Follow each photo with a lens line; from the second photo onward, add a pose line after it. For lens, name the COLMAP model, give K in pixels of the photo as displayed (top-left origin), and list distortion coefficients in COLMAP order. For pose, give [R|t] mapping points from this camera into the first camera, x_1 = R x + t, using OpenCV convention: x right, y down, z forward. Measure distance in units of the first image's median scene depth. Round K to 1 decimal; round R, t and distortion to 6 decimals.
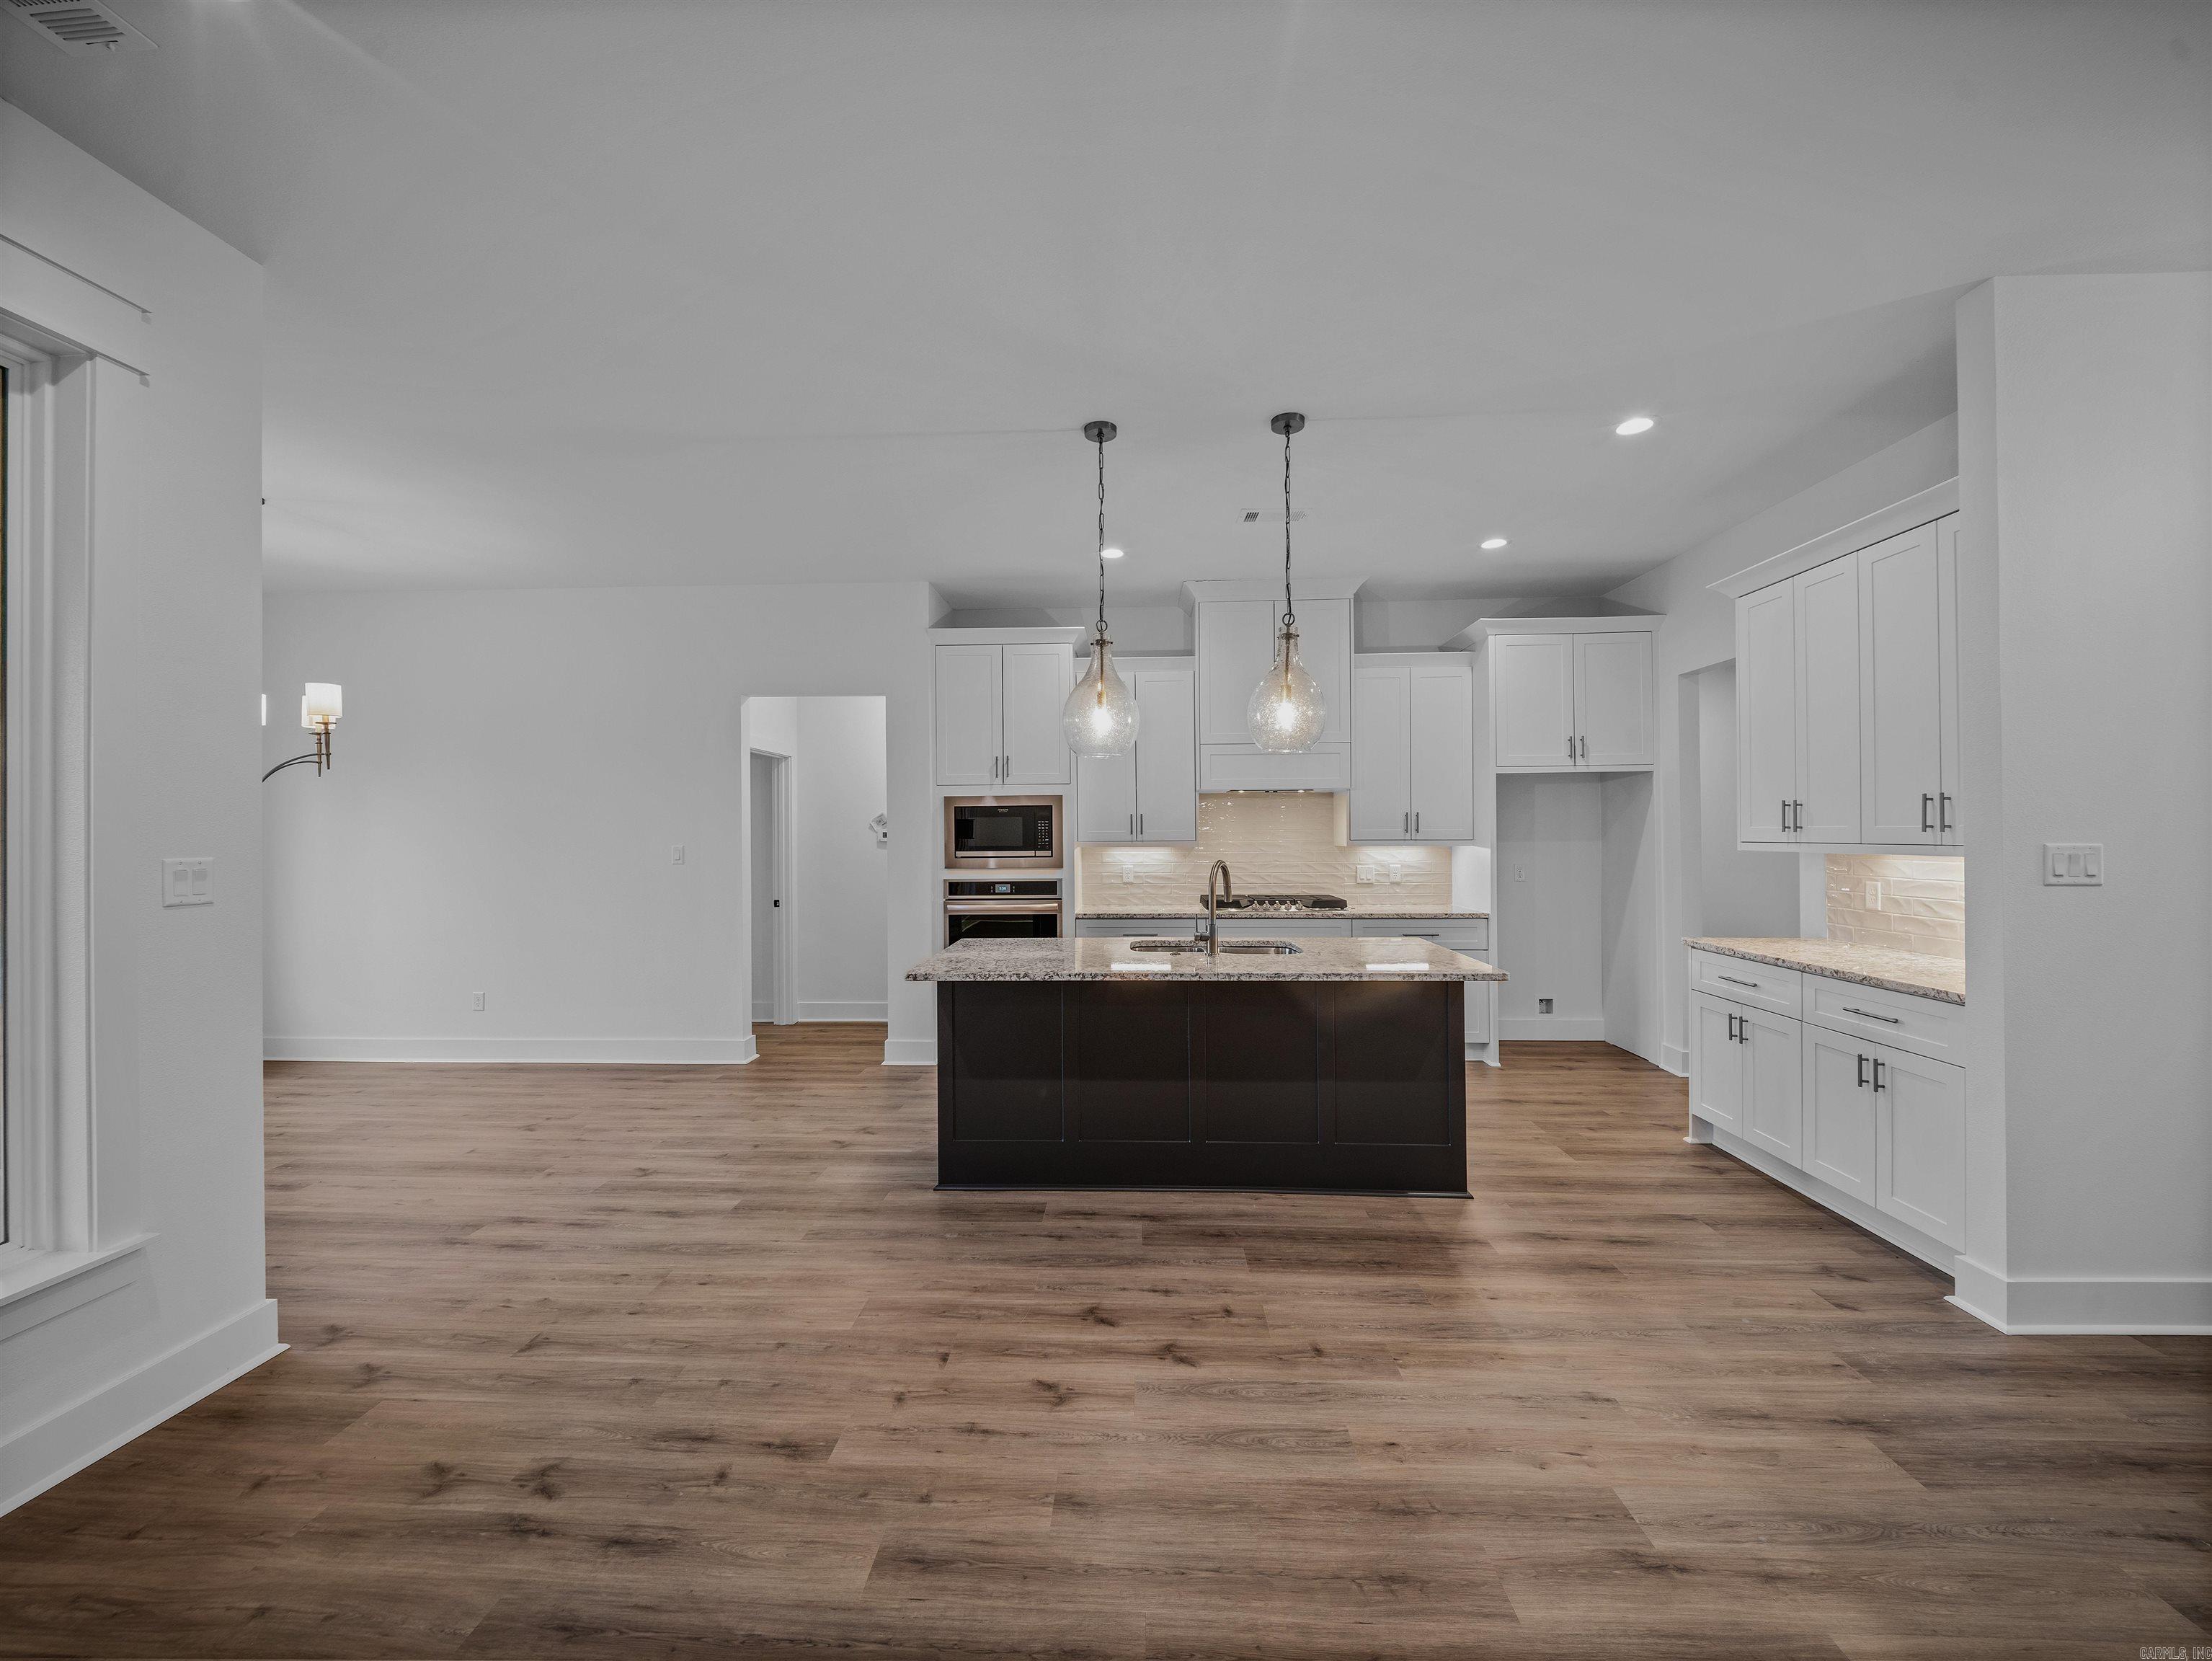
lens RADIAL K [[861.7, 0, 1102.4], [0, 861.7, 828.1], [0, 0, 1]] dist [-0.001139, -0.004628]
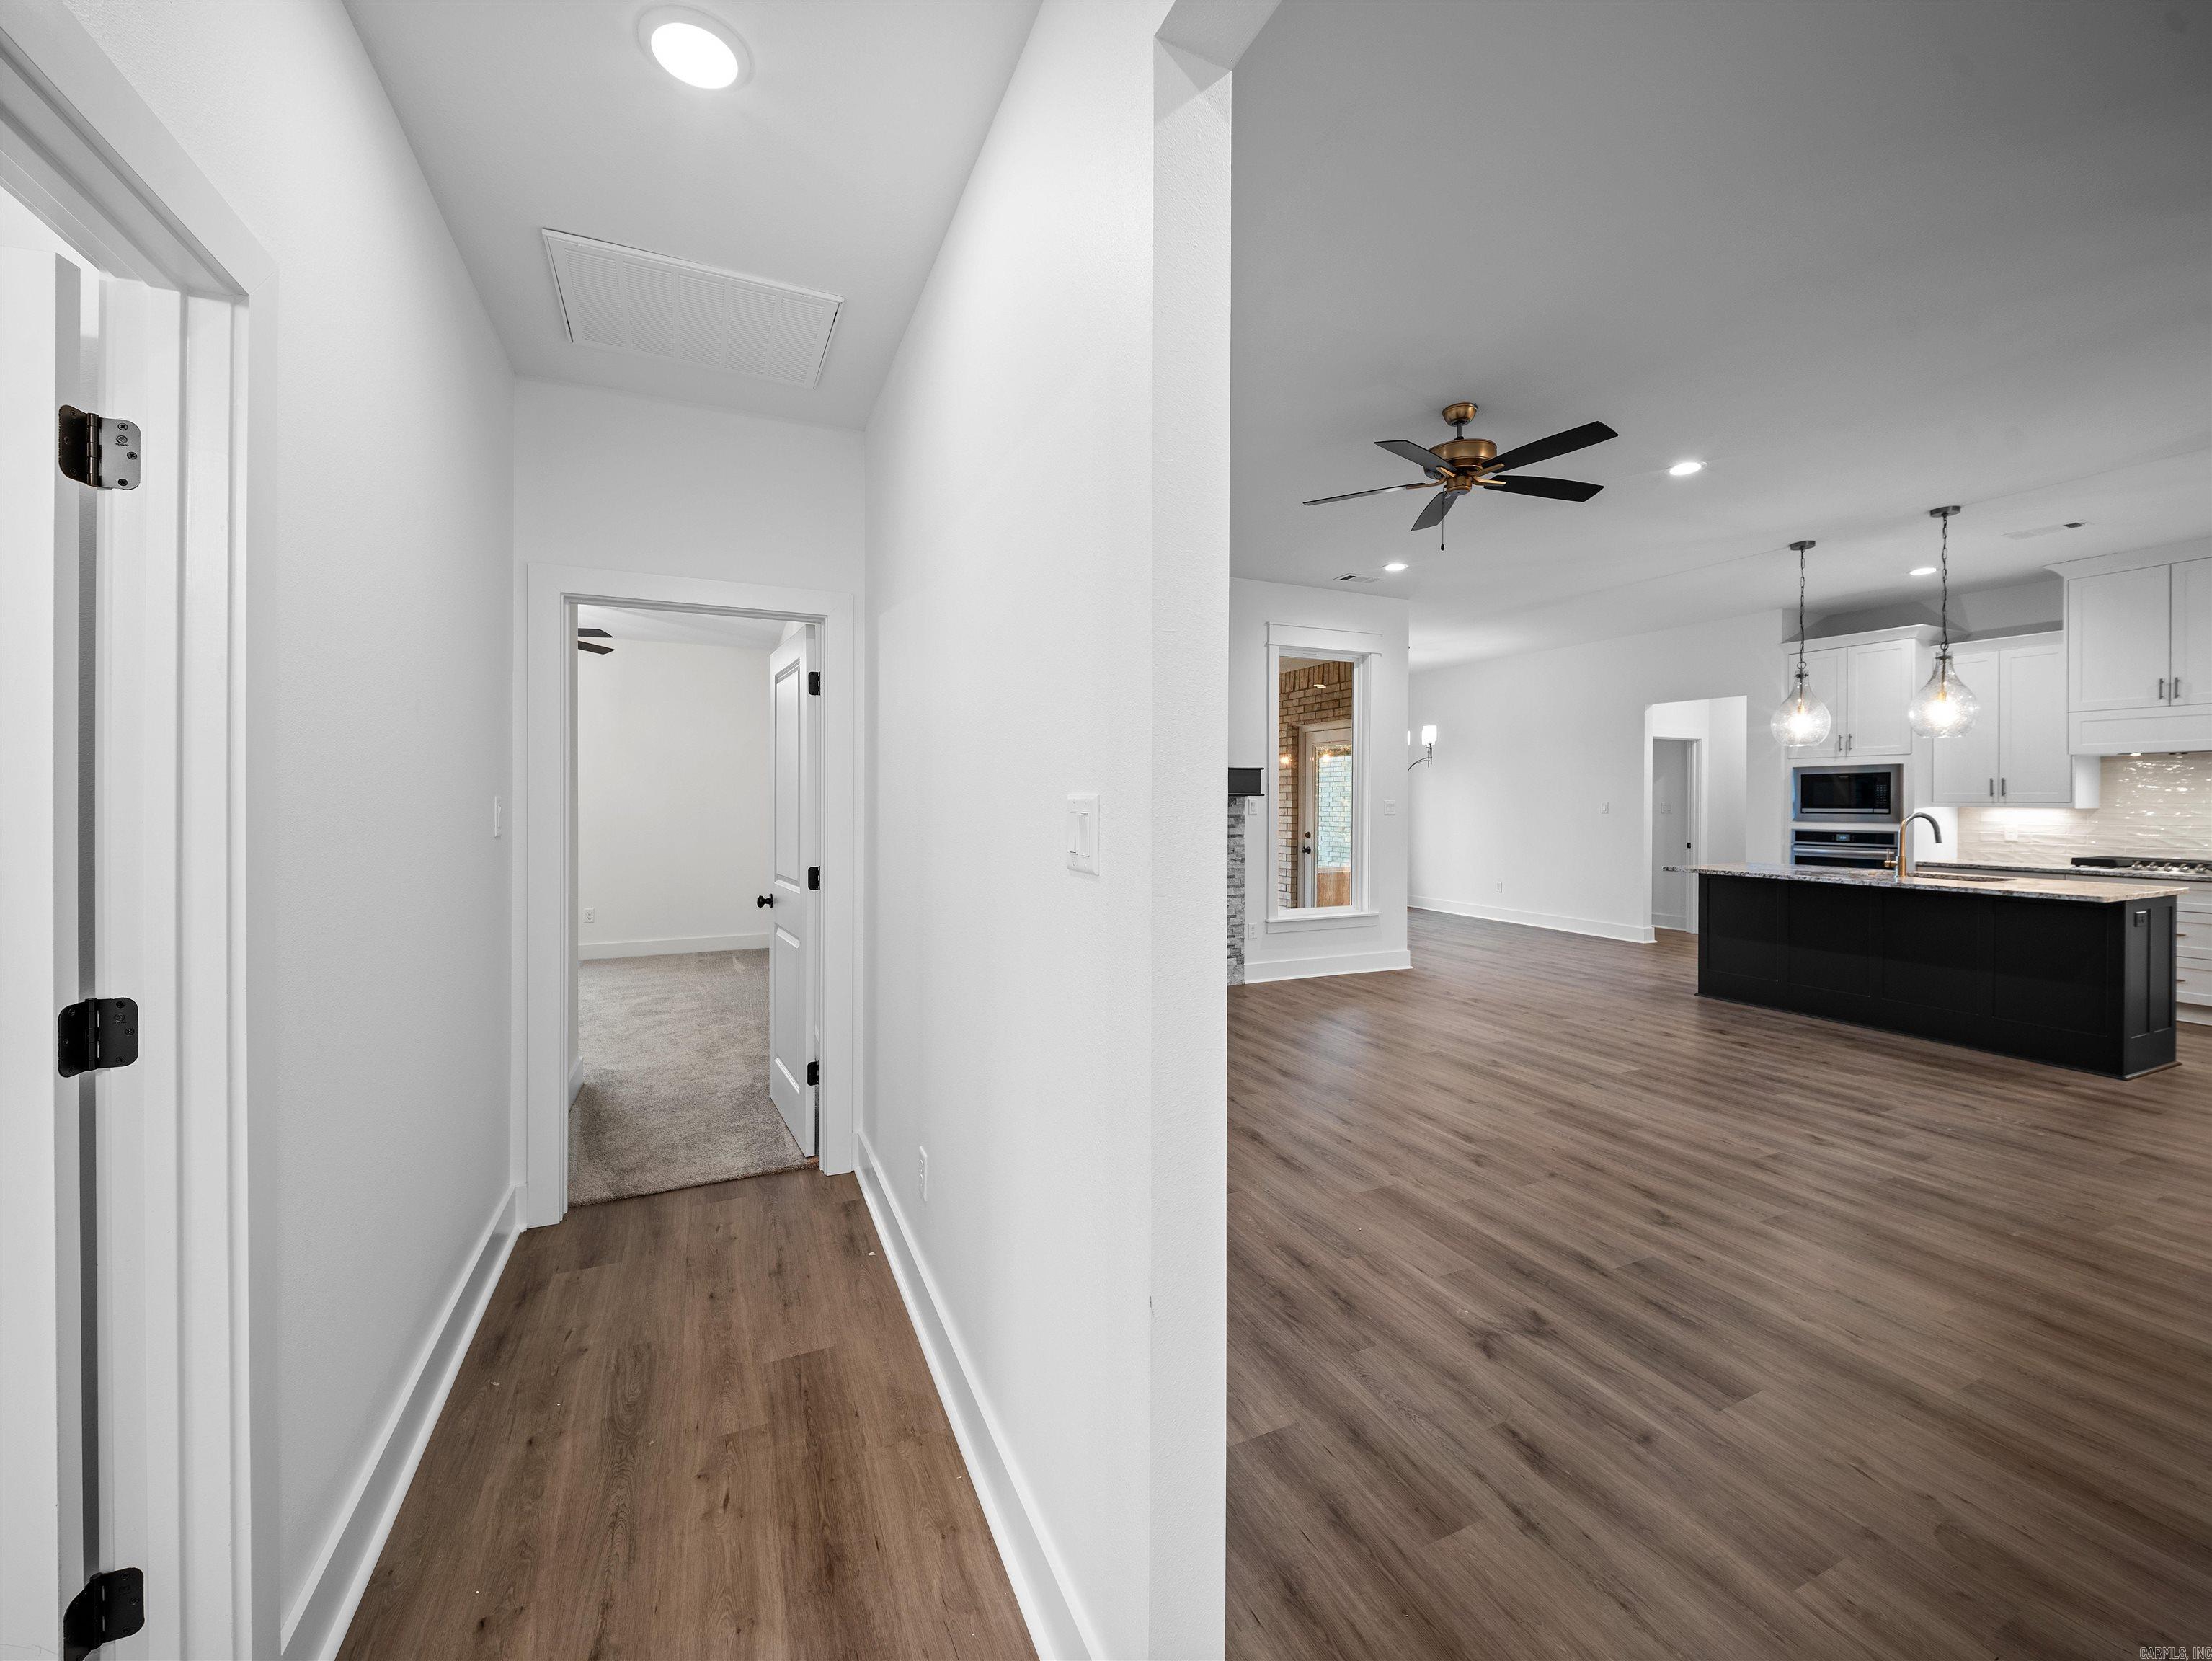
lens RADIAL K [[861.7, 0, 1111.5], [0, 861.7, 805.1], [0, 0, 1]] dist [-0.001139, -0.004628]
pose [[0.449529, 0.013465, -0.893164, 0.753691], [-0.000480, 0.999890, 0.014832, 0.004097], [0.893266, -0.006239, 0.449486, -0.778040]]
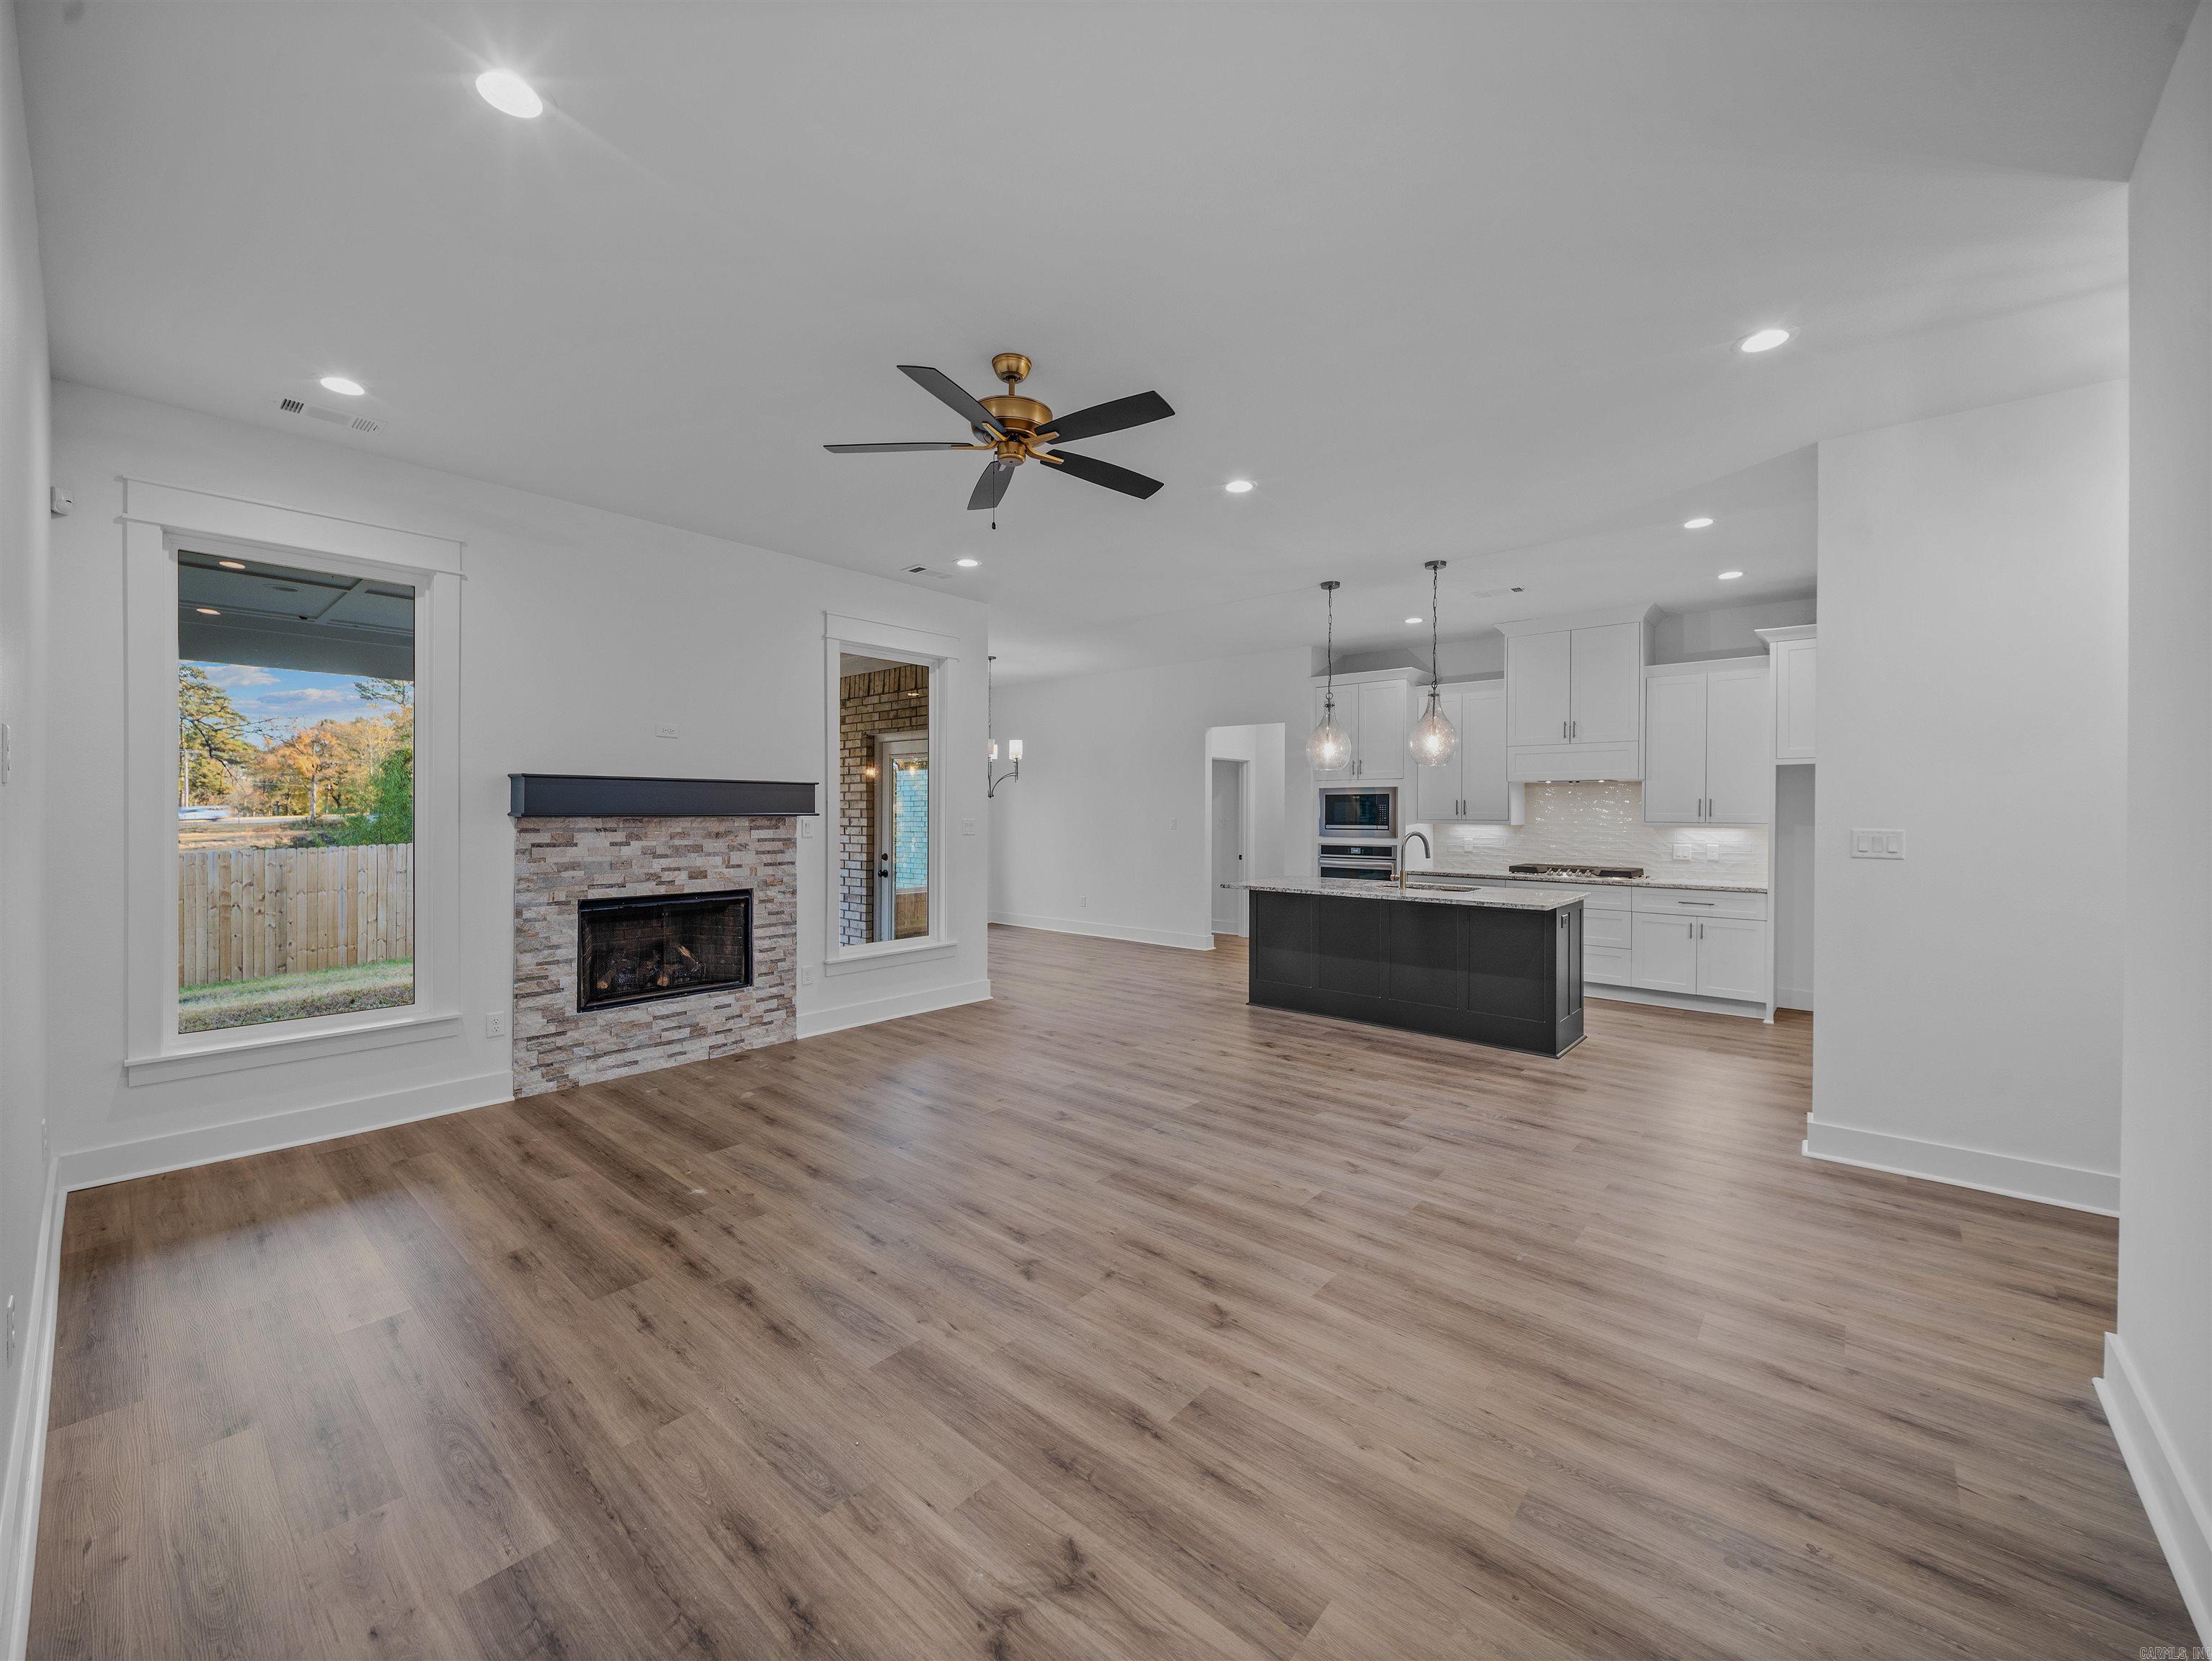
lens RADIAL K [[861.7, 0, 1095.4], [0, 861.7, 810.6], [0, 0, 1]] dist [-0.001139, -0.004628]
pose [[0.777904, 0.009128, -0.628317, 0.641309], [-0.005052, 0.999953, 0.008272, -0.011312], [0.628363, -0.003261, 0.777914, -0.585615]]
